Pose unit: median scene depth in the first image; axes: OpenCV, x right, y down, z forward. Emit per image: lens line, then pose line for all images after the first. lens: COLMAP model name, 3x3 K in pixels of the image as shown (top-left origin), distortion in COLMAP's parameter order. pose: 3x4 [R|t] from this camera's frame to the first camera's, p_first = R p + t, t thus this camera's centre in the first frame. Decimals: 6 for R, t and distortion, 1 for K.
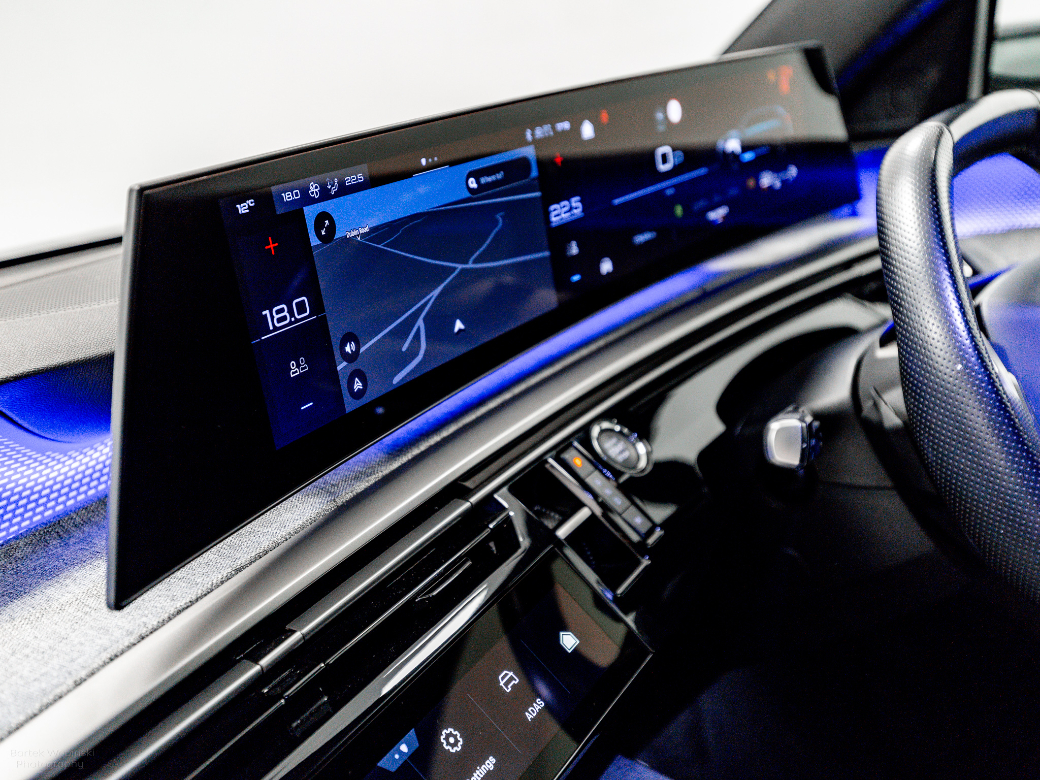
lens RADIAL K [[1126.7, 0, 523.8], [0, 1126.7, 391.7], [0, 0, 1]] dist [0.023843, 0.000000]
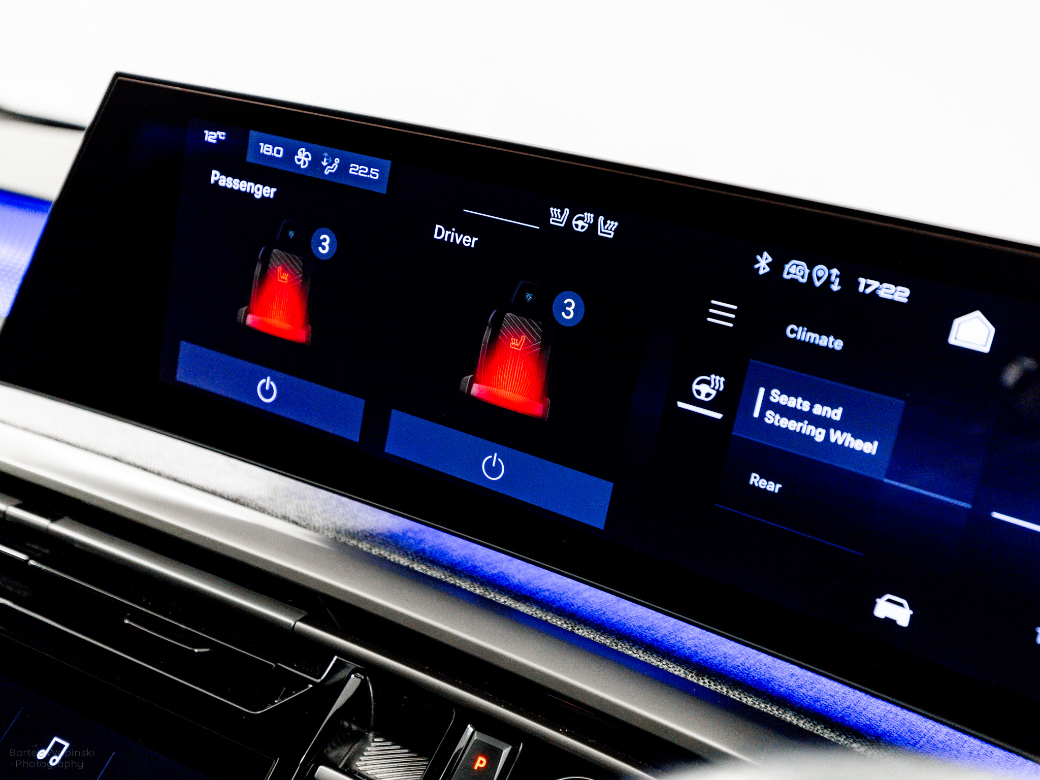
lens RADIAL K [[1126.7, 0, 527.7], [0, 1126.7, 392.9], [0, 0, 1]] dist [0.023843, 0.000000]
pose [[0.044196, 0.383619, -0.922433, 0.640815], [-0.459822, 0.827529, 0.322119, -0.368362], [0.886911, 0.409918, 0.212969, 1.005330]]
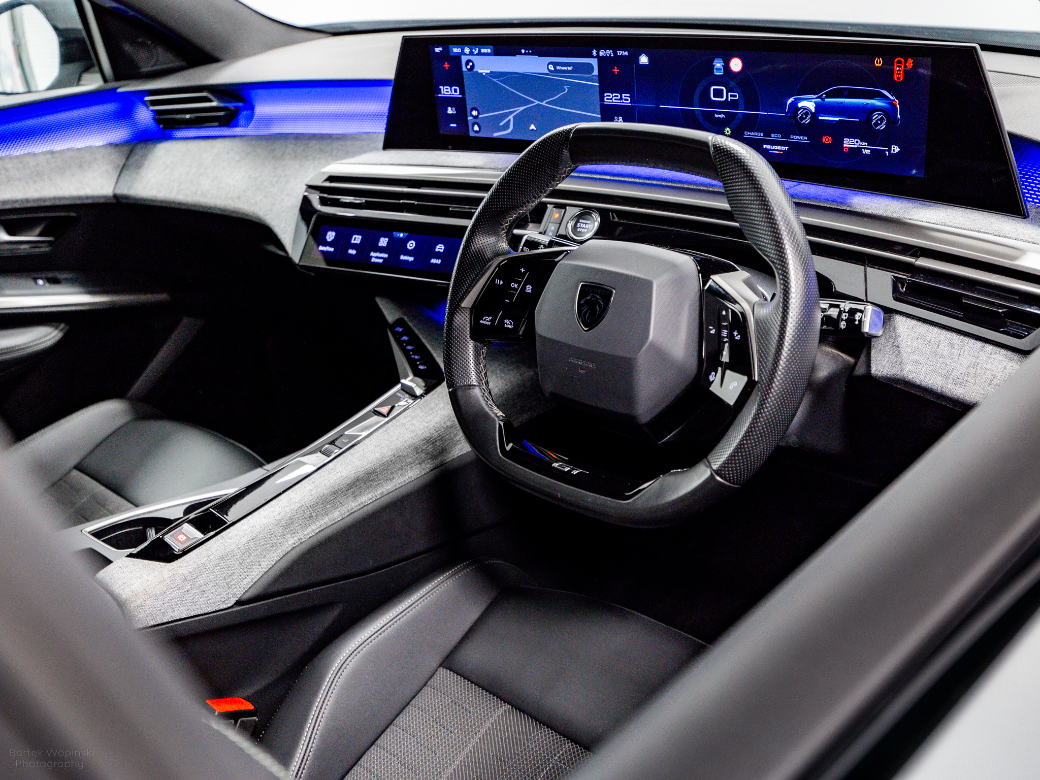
lens RADIAL K [[1126.7, 0, 522.1], [0, 1126.7, 388.8], [0, 0, 1]] dist [0.023843, 0.000000]
pose [[-0.047633, 0.562042, -0.825736, 2.379603], [-0.181390, 0.808062, 0.560476, -1.016858], [0.982257, 0.176478, 0.063459, 1.062259]]
